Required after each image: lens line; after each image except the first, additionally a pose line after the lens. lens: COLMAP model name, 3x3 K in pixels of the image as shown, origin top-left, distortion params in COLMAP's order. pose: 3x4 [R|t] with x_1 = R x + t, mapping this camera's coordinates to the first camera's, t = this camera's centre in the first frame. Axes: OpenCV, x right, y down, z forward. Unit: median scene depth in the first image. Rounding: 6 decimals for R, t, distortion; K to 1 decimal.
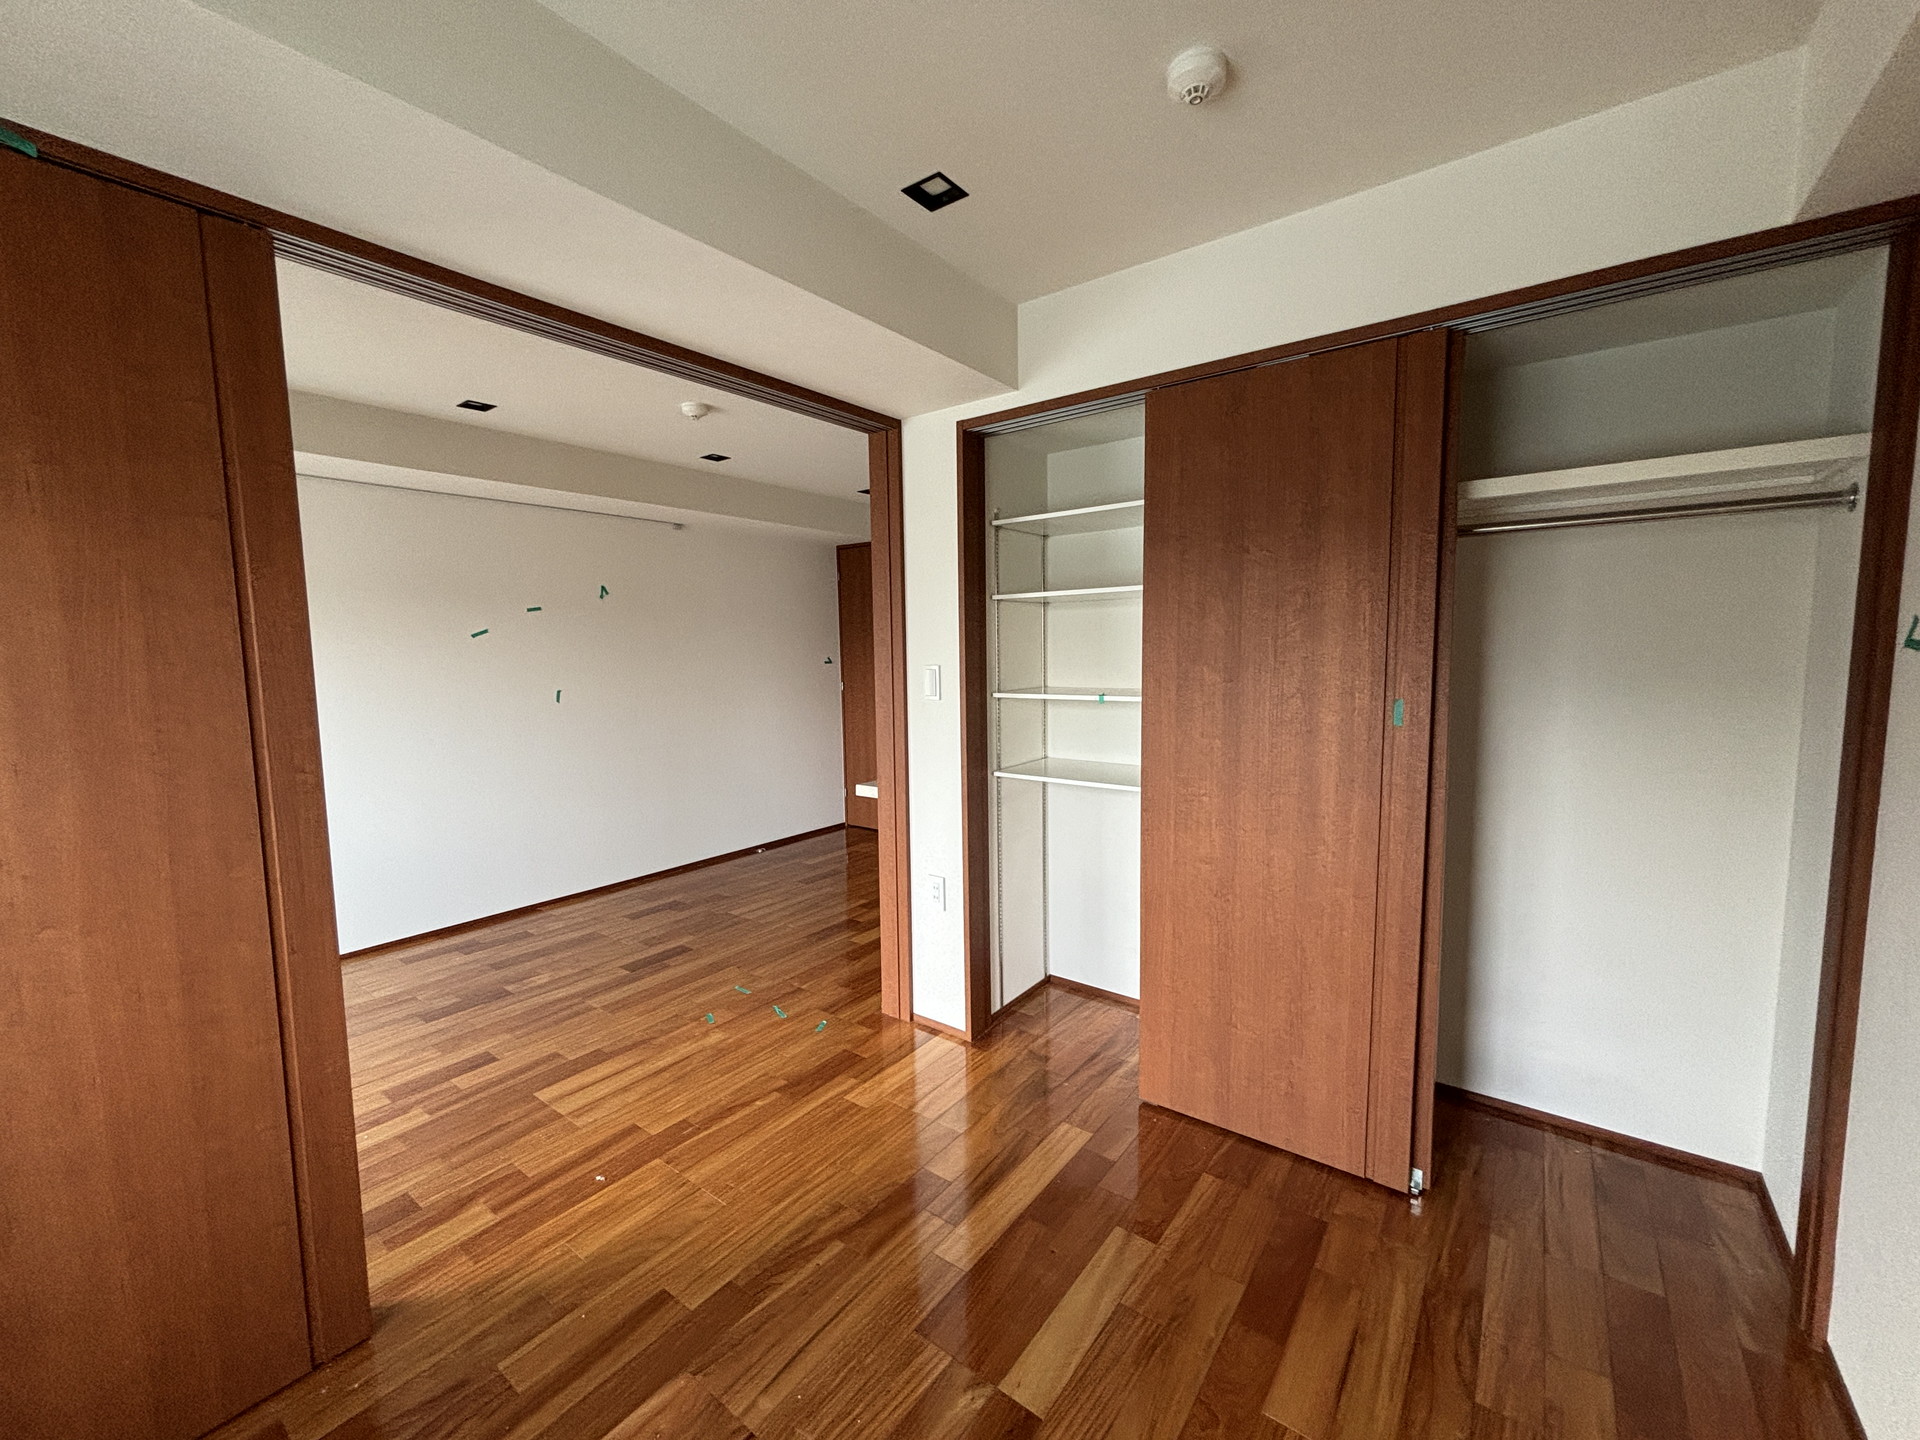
lens RADIAL K [[771.3, 0, 956.4], [0, 771.3, 720.2], [0, 0, 1]] dist [-0.010391, -0.000044]
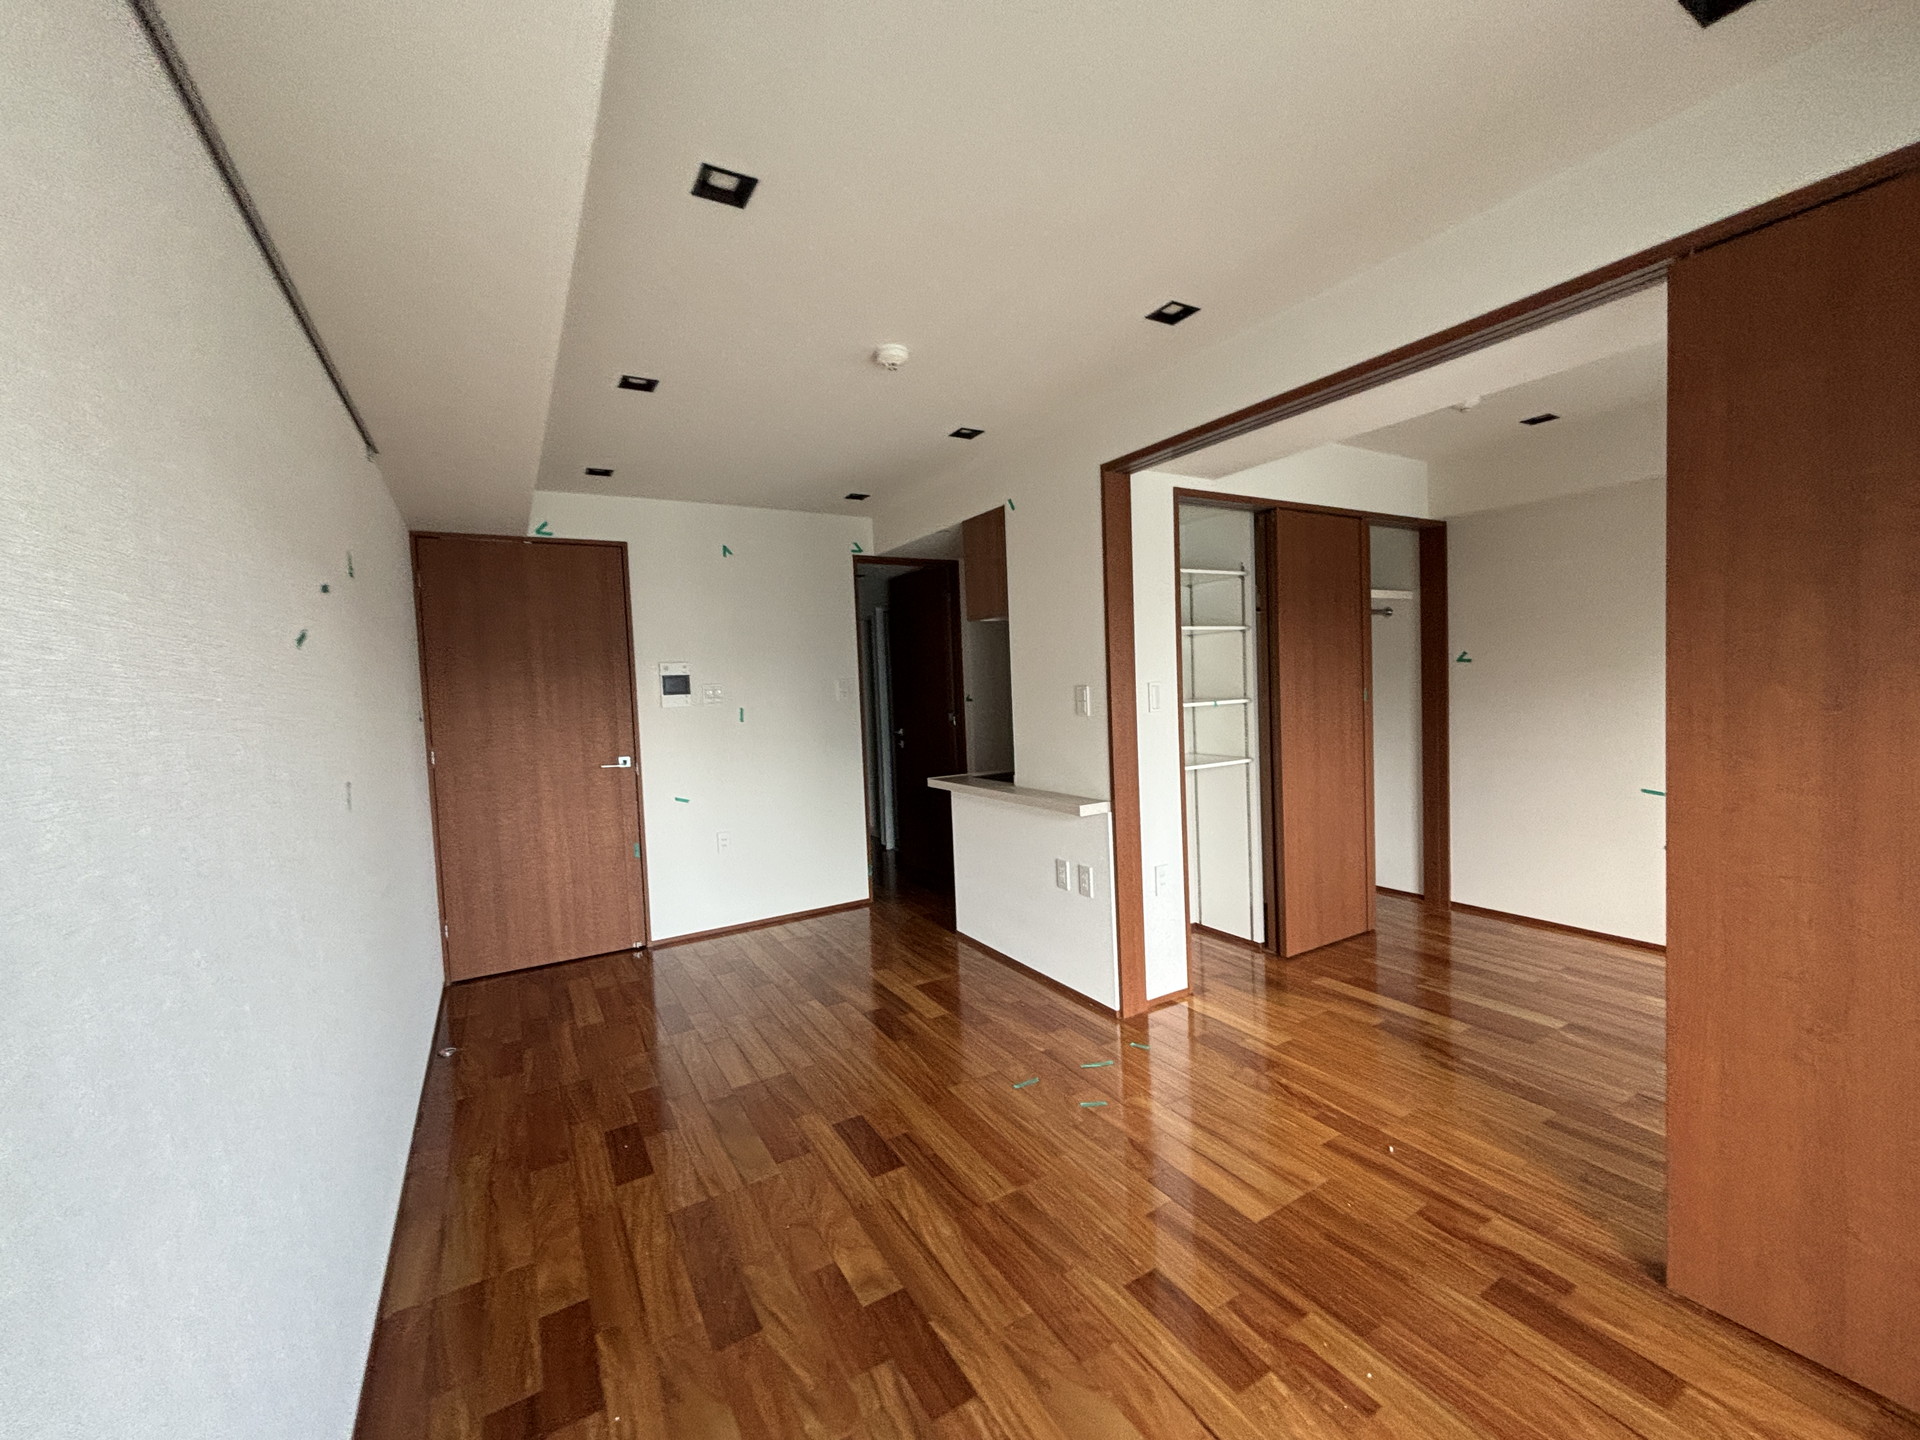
lens RADIAL K [[771.3, 0, 956.4], [0, 771.3, 720.2], [0, 0, 1]] dist [-0.010391, -0.000044]
pose [[0.386733, -0.039877, 0.921329, -1.083891], [0.124759, 0.992142, -0.009426, -0.035221], [-0.913714, 0.118589, 0.388669, 0.731408]]
